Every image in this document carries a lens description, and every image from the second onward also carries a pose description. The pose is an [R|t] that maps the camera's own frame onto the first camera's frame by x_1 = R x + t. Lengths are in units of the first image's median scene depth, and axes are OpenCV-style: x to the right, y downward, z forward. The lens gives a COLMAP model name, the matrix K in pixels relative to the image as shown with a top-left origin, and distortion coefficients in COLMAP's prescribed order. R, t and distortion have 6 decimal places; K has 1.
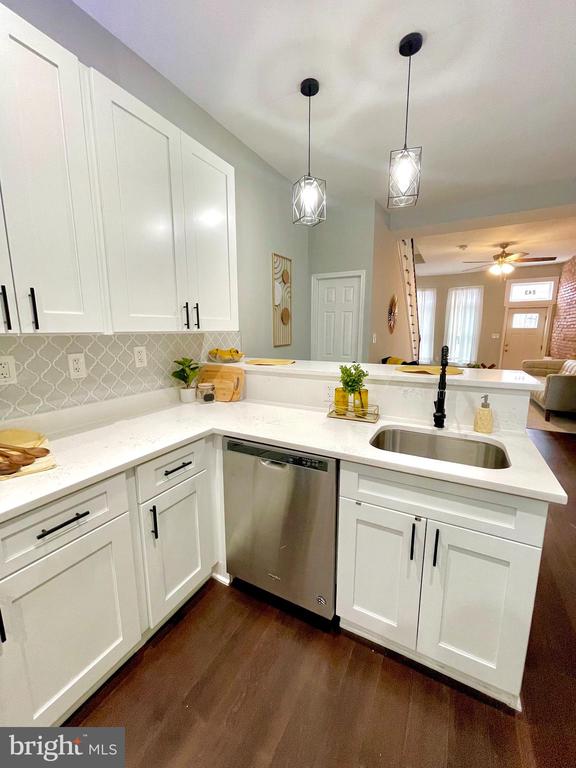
lens RADIAL K [[310.2, 0, 289.2], [0, 310.2, 381.1], [0, 0, 1]] dist [-0.002864, -0.000032]
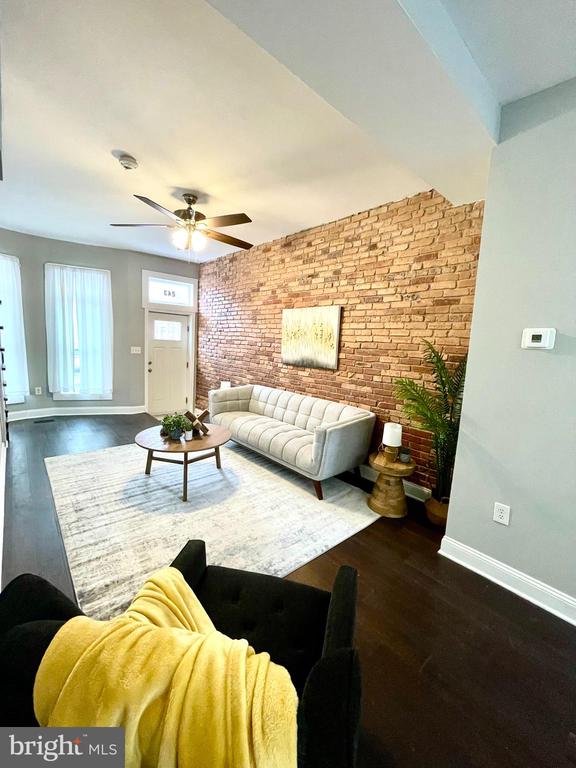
lens RADIAL K [[310.2, 0, 289.2], [0, 310.2, 381.1], [0, 0, 1]] dist [-0.002864, -0.000032]
pose [[0.338267, -0.101168, 0.935596, 0.664196], [0.108532, 0.991764, 0.068002, -0.431919], [-0.934771, 0.078539, 0.346461, 2.233167]]
